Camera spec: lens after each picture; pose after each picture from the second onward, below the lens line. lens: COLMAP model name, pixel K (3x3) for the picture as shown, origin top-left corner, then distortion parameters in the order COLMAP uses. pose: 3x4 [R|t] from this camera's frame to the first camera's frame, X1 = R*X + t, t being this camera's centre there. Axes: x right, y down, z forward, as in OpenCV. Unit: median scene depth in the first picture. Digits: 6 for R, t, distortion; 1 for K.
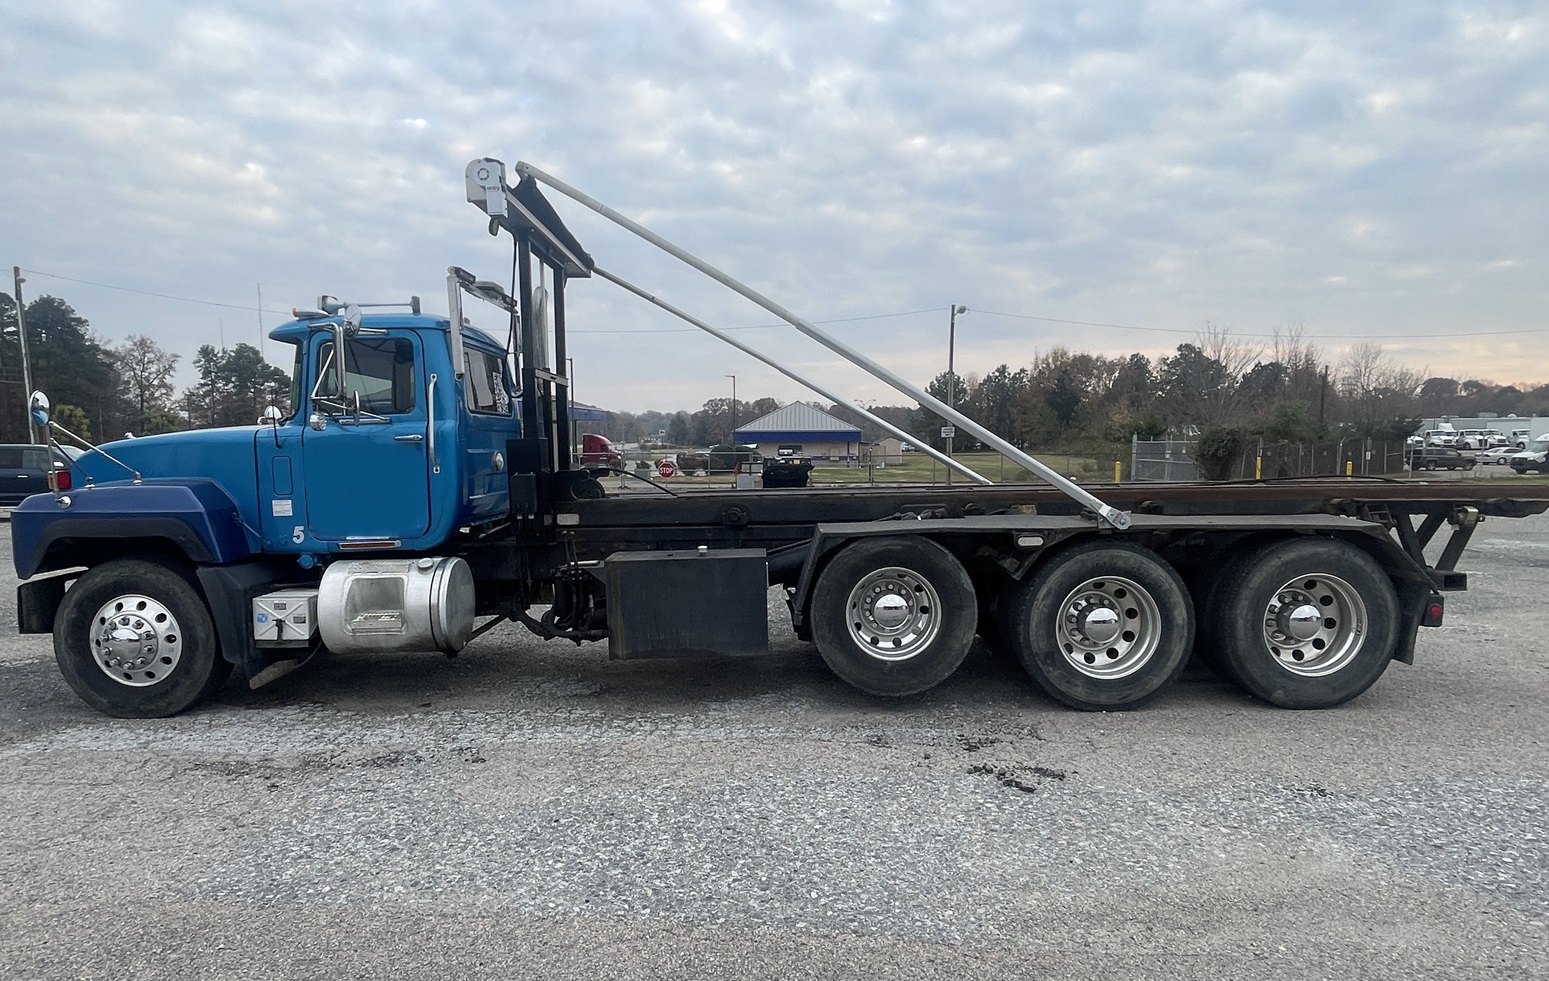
lens RADIAL K [[899.4, 0, 769.4], [0, 899.4, 528.6], [0, 0, 1]] dist [-0.012888, -0.002352]
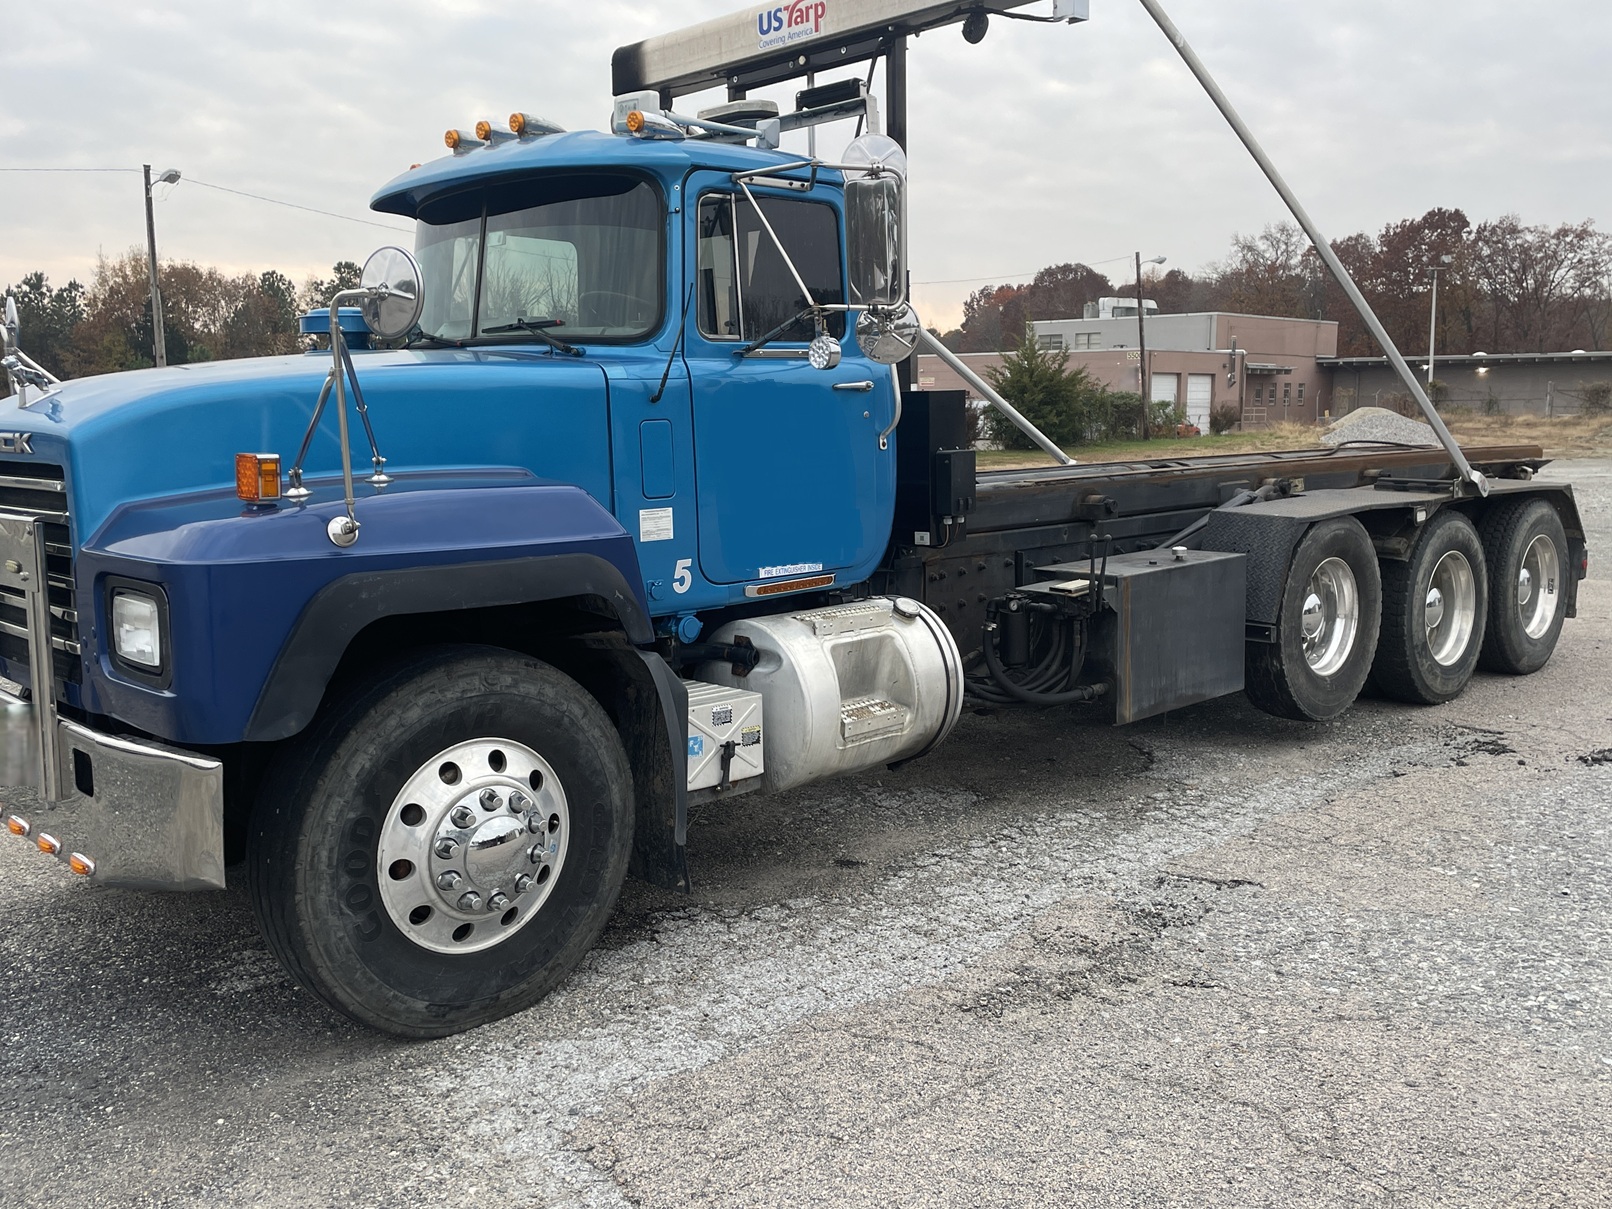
lens RADIAL K [[1452.5, 0, 789.3], [0, 1452.5, 580.5], [0, 0, 1]] dist [0.062140, -0.008531]
pose [[0.715944, -0.075561, 0.694057, -1.079157], [0.064134, 0.997041, 0.042389, -0.022147], [-0.695206, 0.014164, 0.718671, 0.385990]]
